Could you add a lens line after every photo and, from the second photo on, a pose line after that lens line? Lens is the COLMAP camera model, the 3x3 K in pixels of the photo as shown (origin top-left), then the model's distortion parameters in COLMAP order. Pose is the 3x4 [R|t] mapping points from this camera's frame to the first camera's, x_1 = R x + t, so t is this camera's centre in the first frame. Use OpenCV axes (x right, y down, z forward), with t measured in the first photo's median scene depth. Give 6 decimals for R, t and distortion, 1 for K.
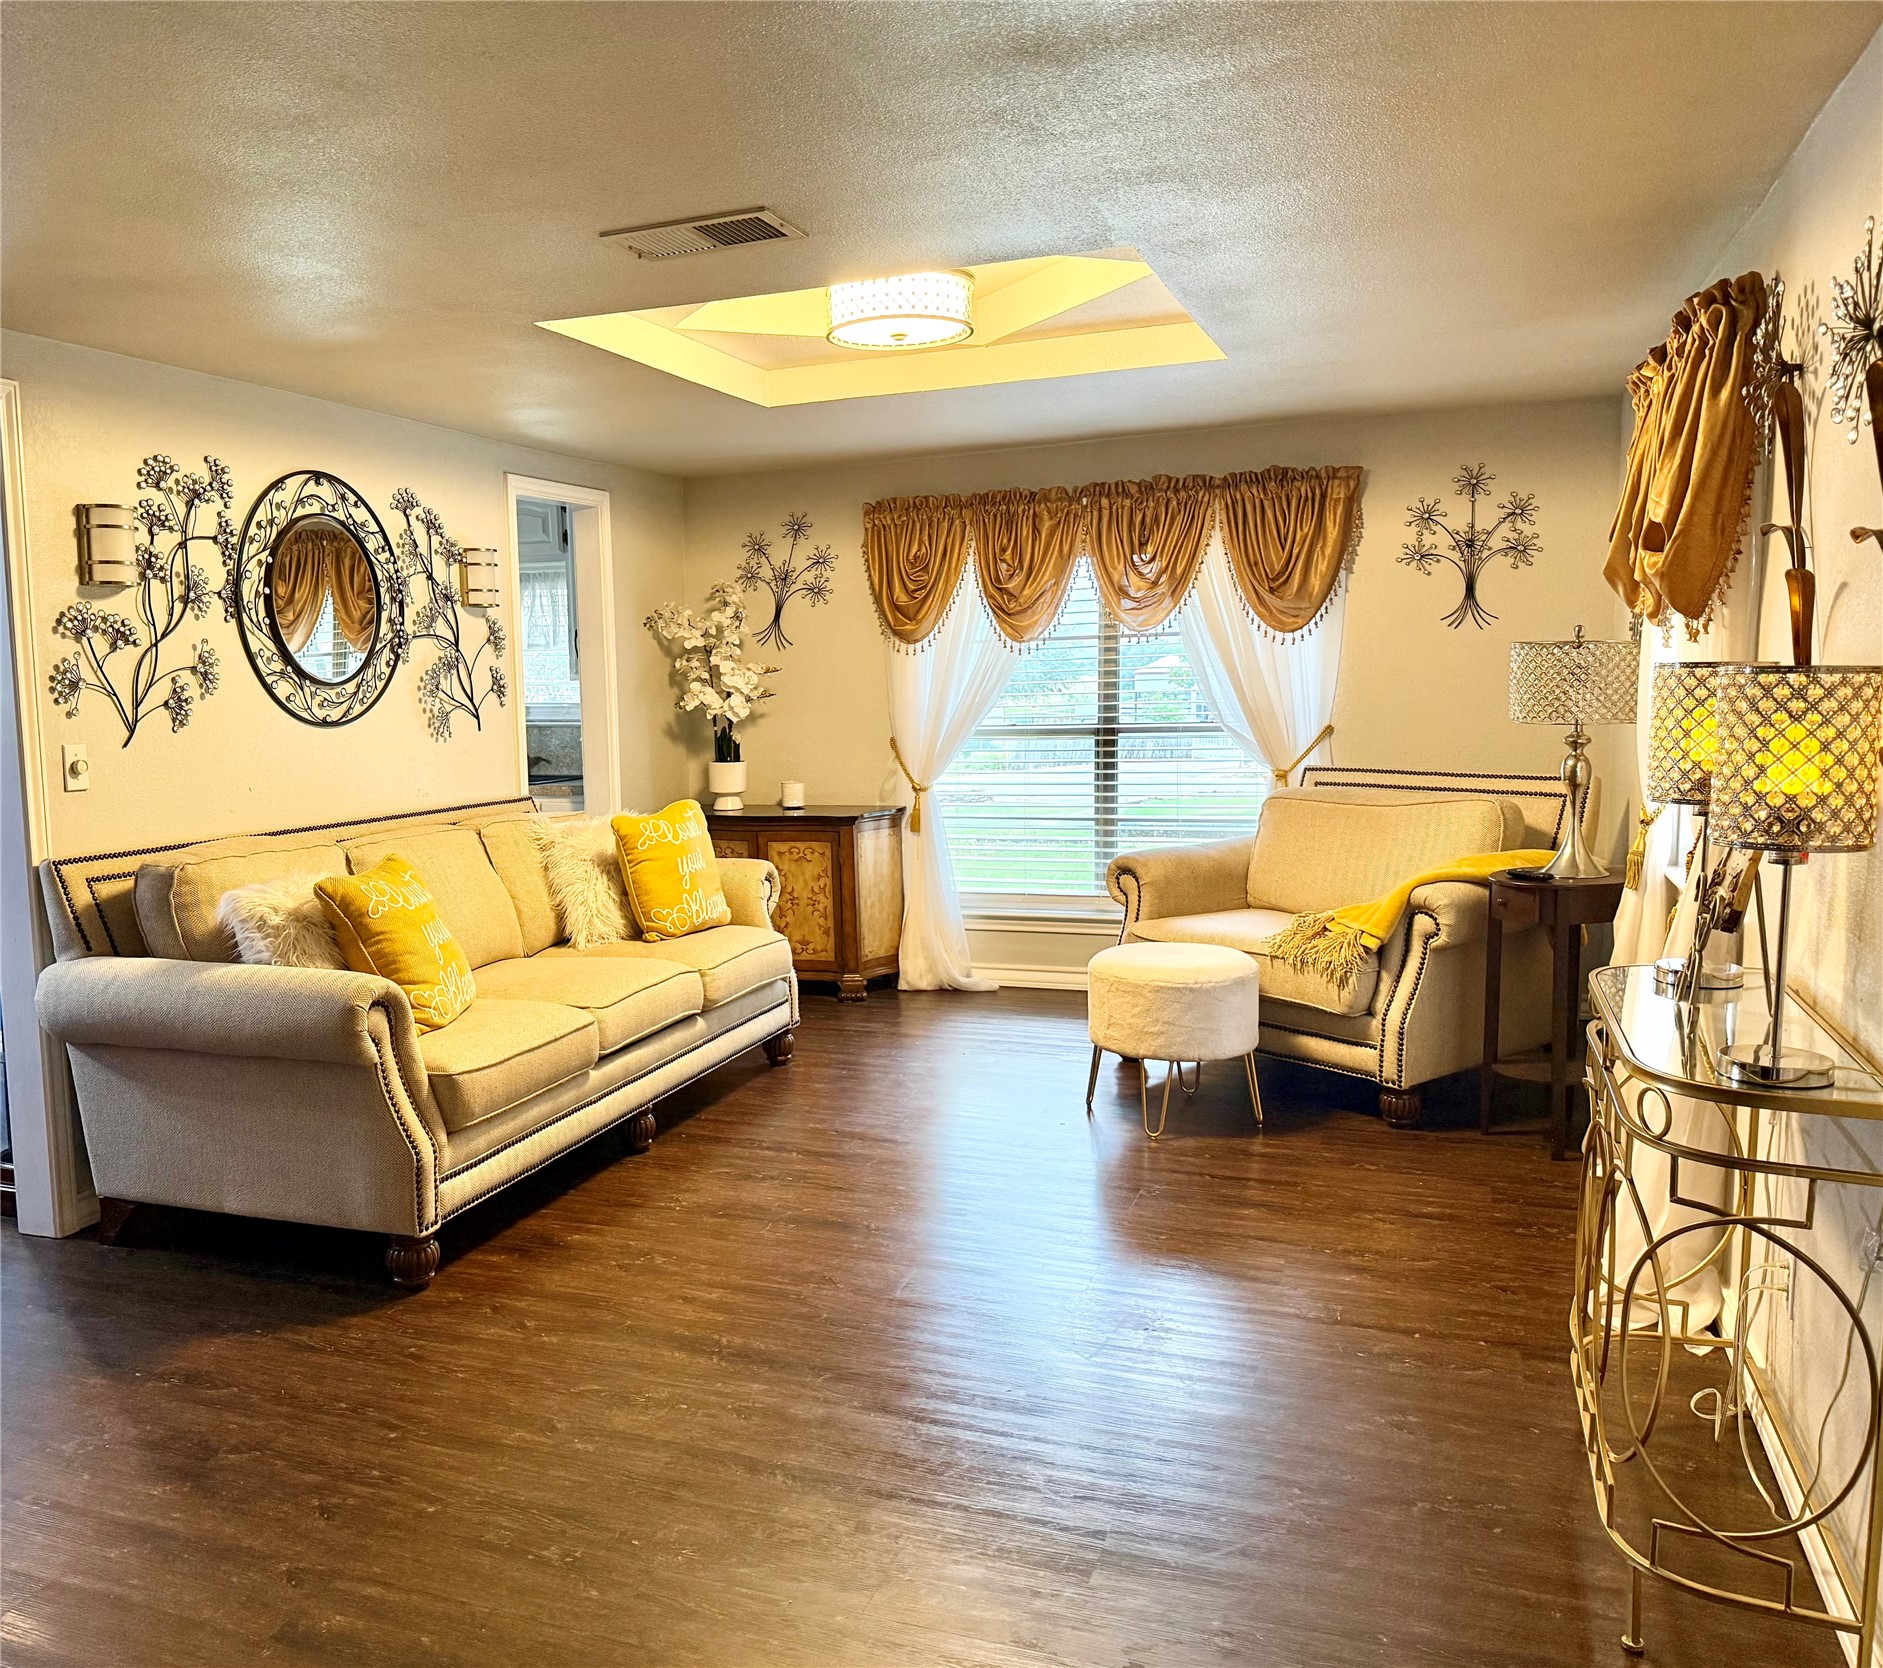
lens RADIAL K [[1428.8, 0, 935.3], [0, 1428.8, 834.4], [0, 0, 1]] dist [-0.001181, 0.000038]
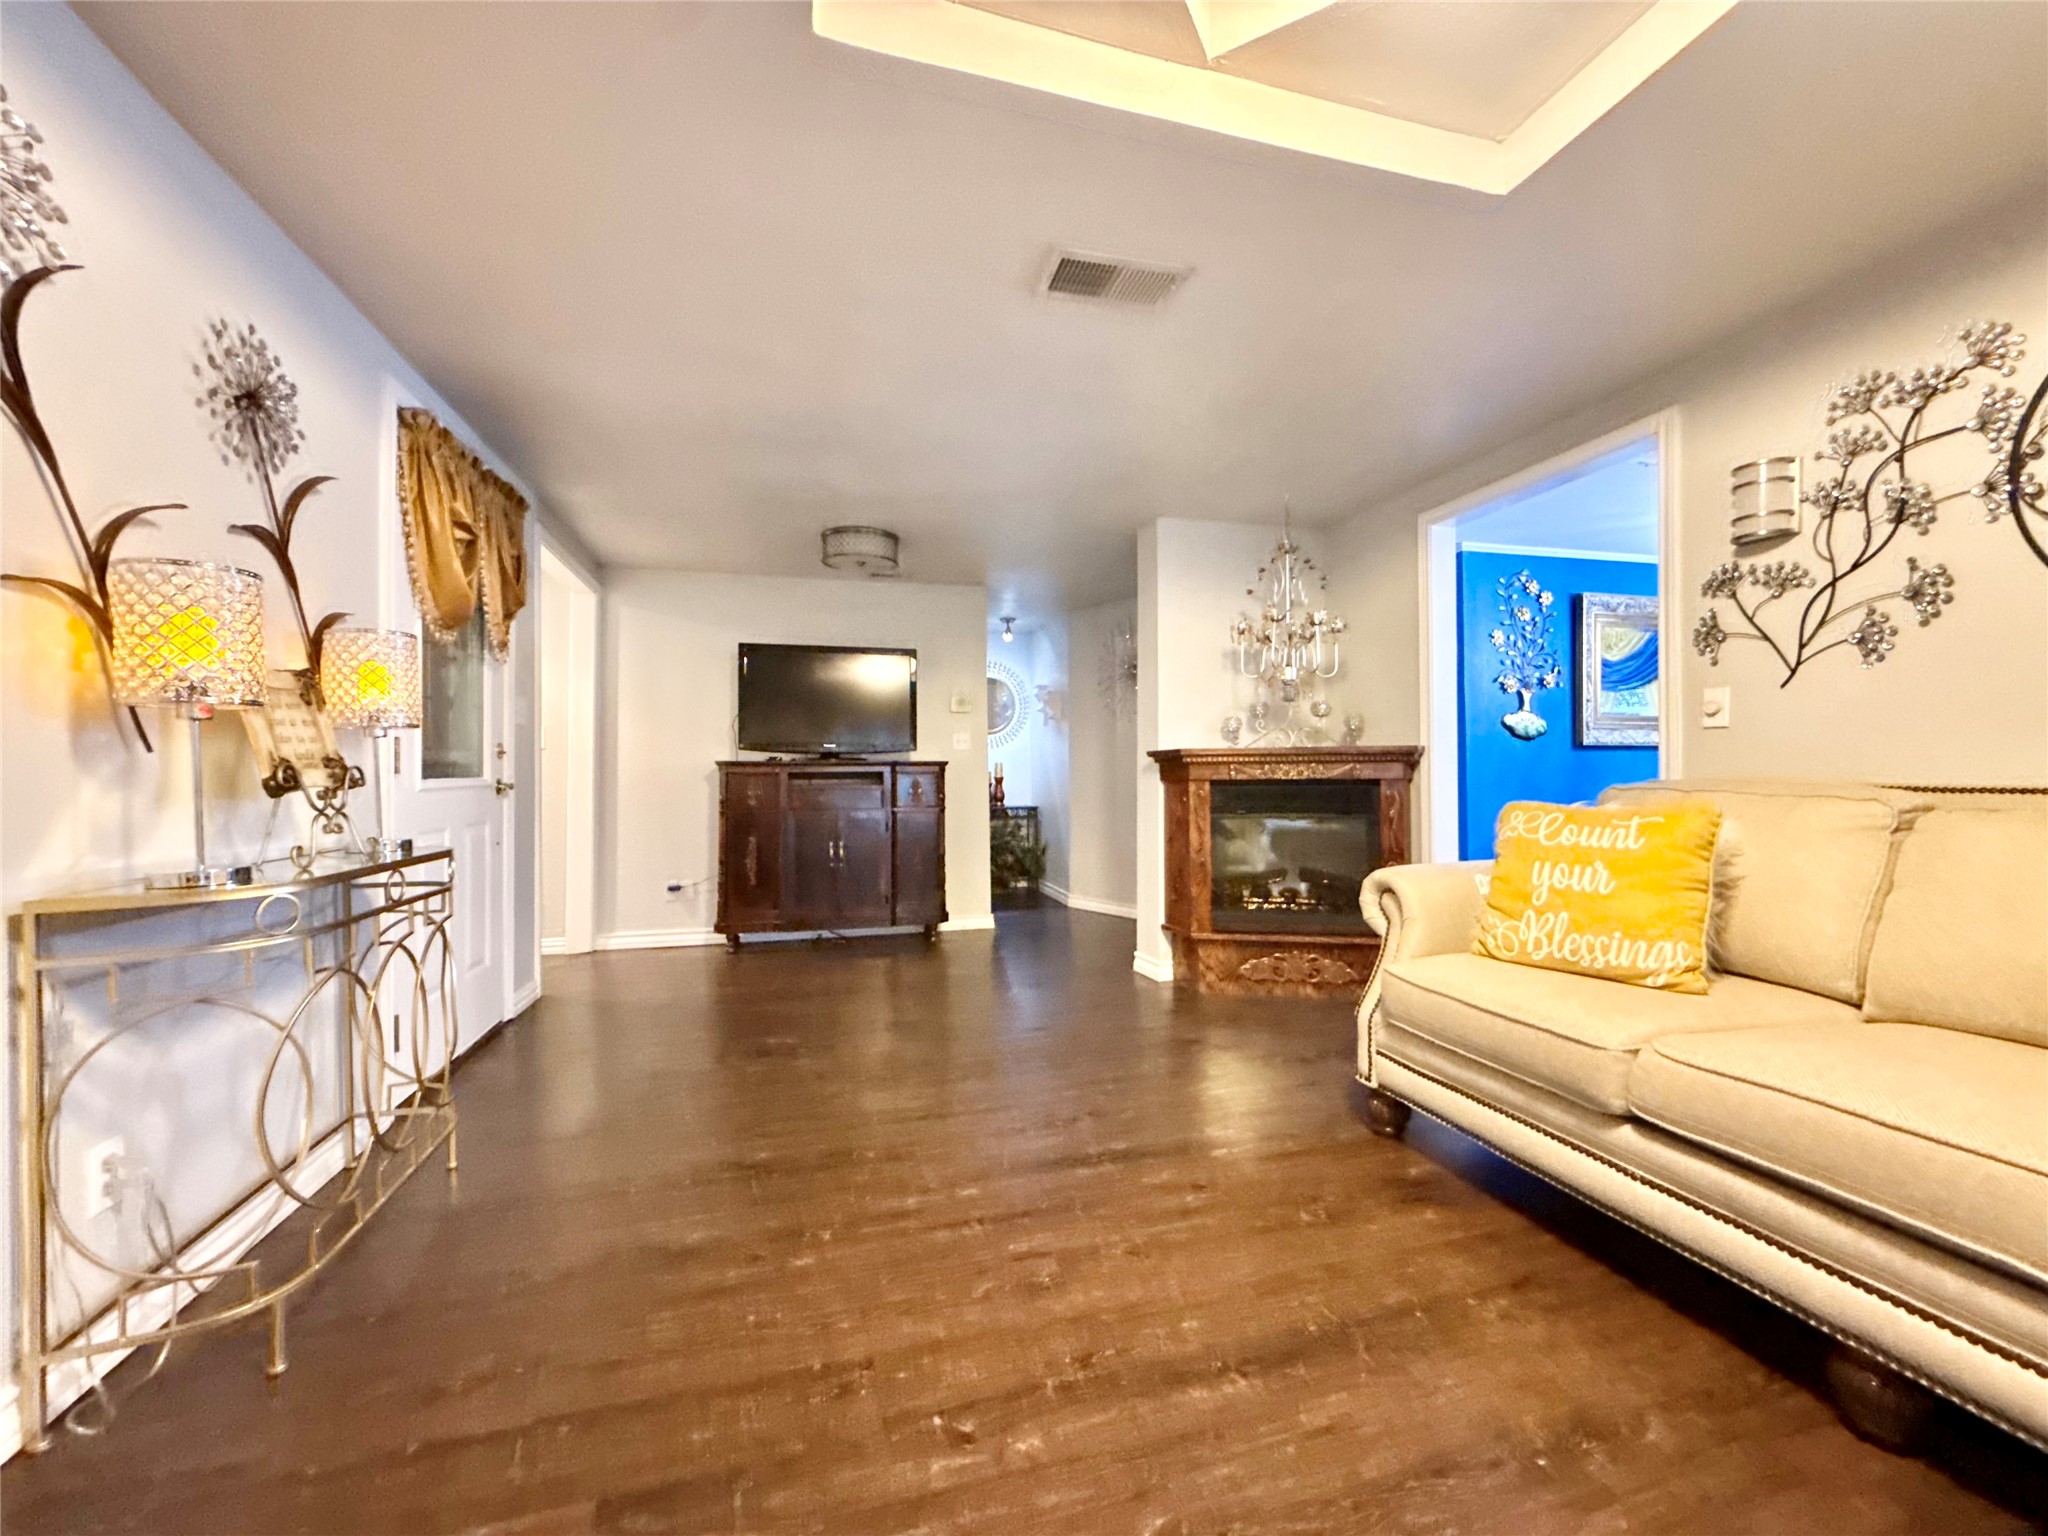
lens RADIAL K [[826.1, 0, 1015.1], [0, 826.1, 775.2], [0, 0, 1]] dist [0.001109, 0.000004]
pose [[-0.840767, 0.023596, -0.540882, 0.231030], [-0.036690, 0.994270, 0.100409, -0.036548], [0.540152, 0.104265, -0.835084, 1.179868]]
